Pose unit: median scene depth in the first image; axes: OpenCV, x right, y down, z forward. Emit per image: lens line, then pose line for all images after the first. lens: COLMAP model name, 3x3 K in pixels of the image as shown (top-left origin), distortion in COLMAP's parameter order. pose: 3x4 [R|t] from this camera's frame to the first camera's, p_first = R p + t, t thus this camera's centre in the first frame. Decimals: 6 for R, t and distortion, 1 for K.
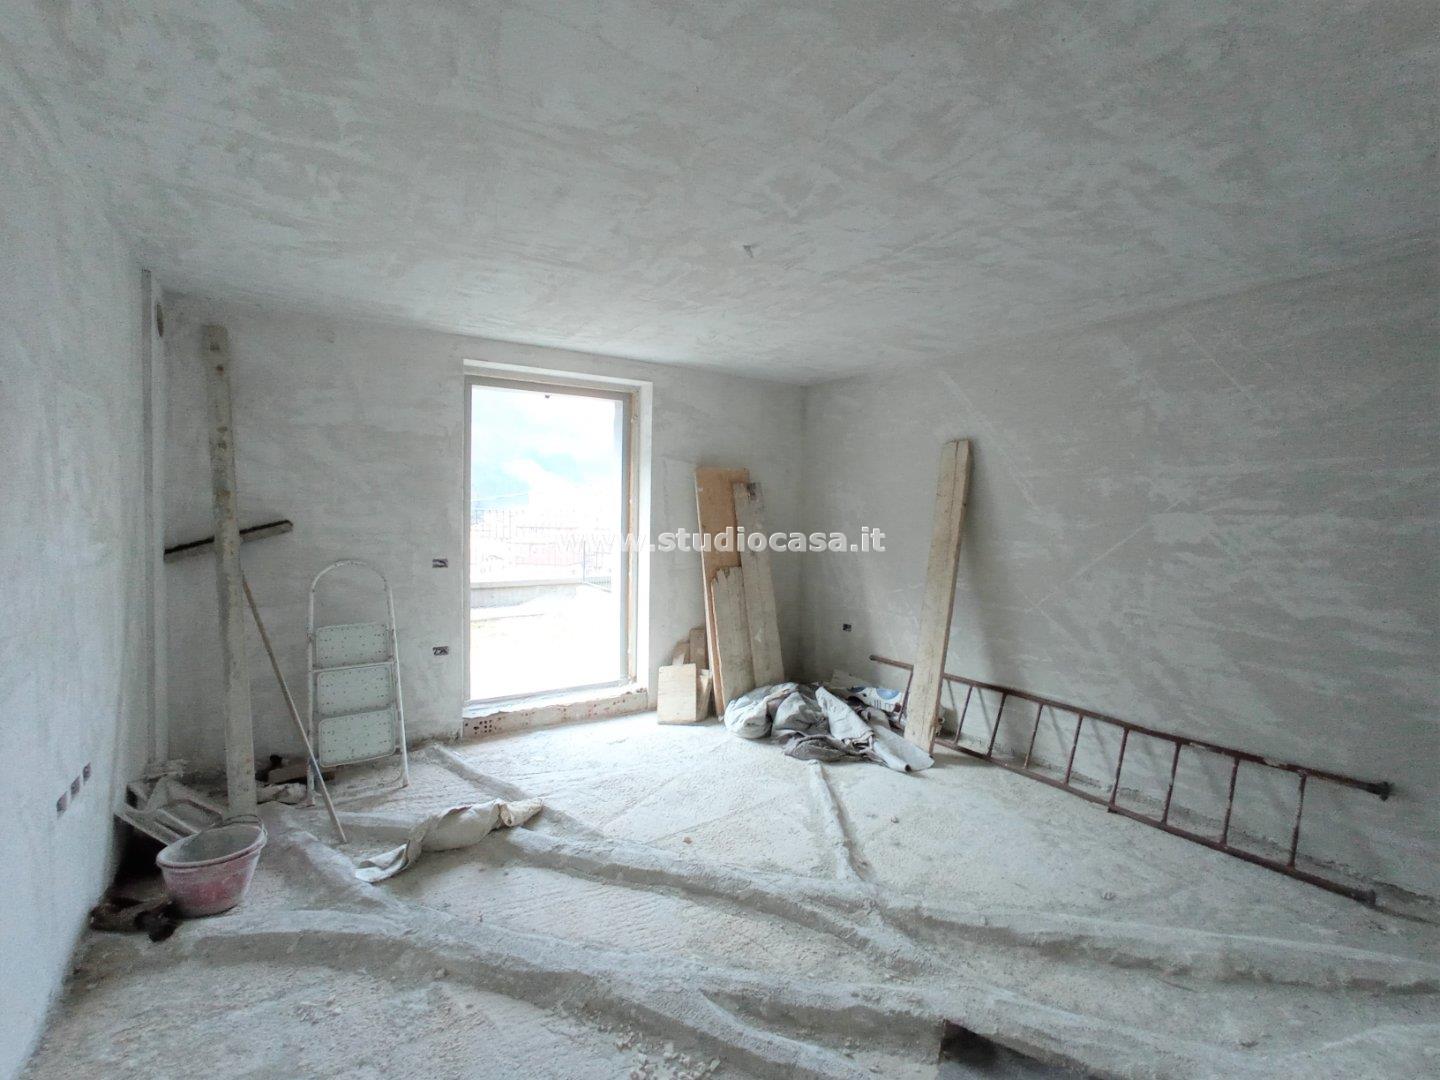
lens RADIAL K [[638.5, 0, 721.4], [0, 638.5, 532.1], [0, 0, 1]] dist [-0.037599, 0.020472]
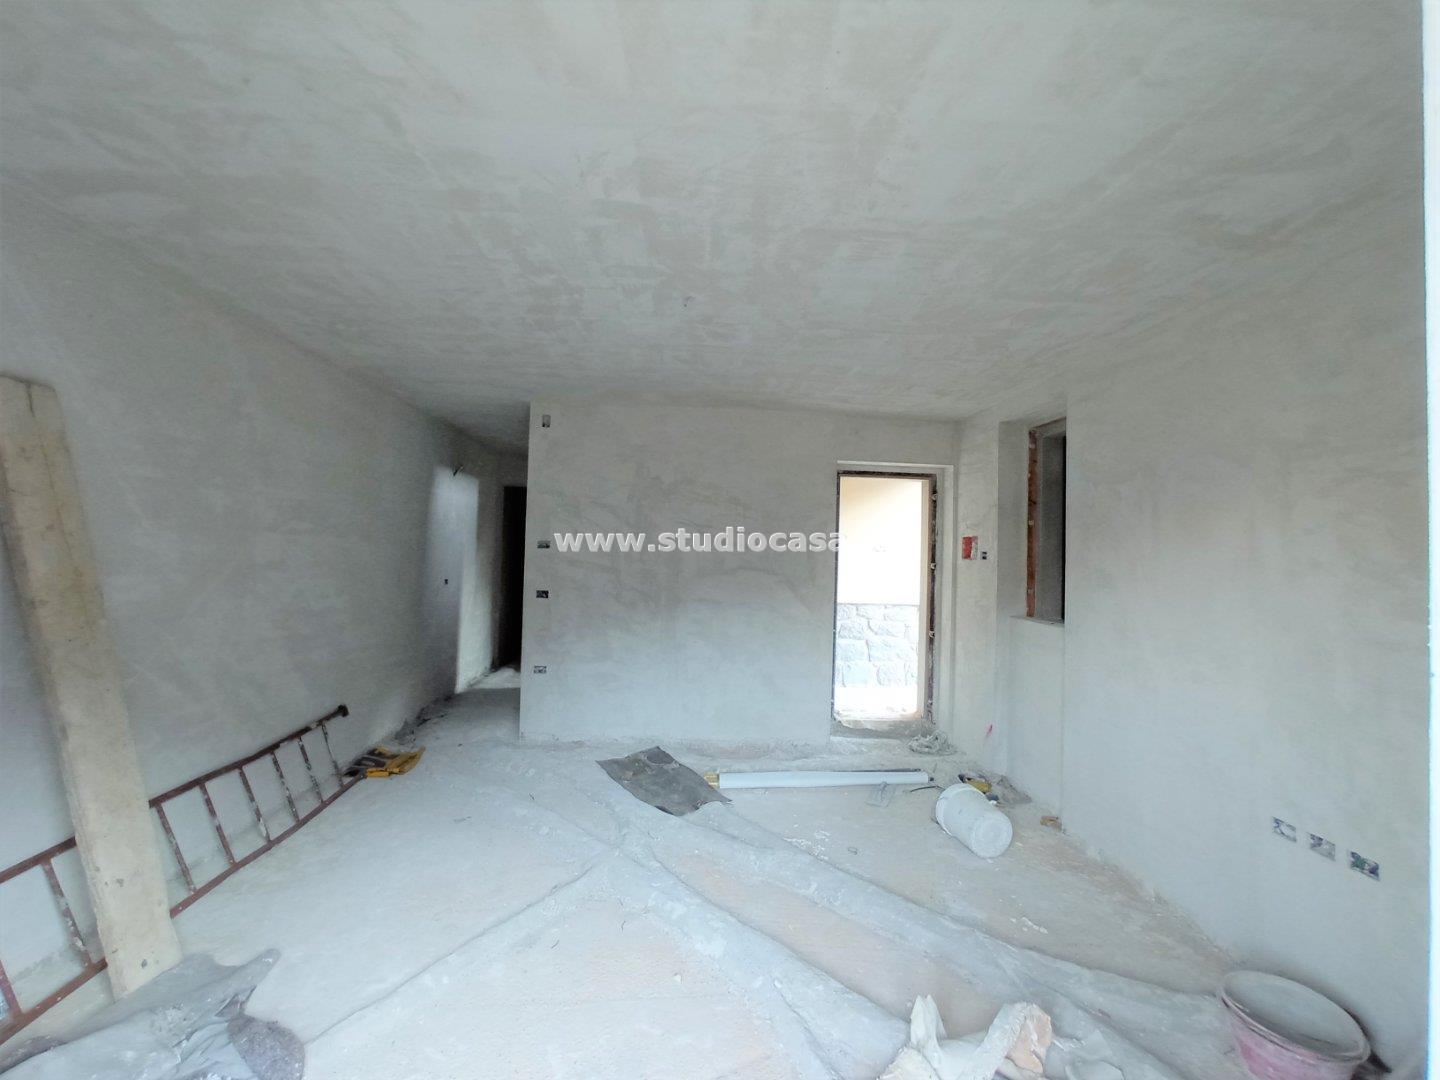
lens RADIAL K [[638.5, 0, 721.4], [0, 638.5, 532.1], [0, 0, 1]] dist [-0.037599, 0.020472]
pose [[-0.867438, -0.020003, 0.497143, -0.425319], [-0.014507, 0.999784, 0.014914, -0.056725], [-0.497334, 0.005725, -0.867540, 1.499838]]
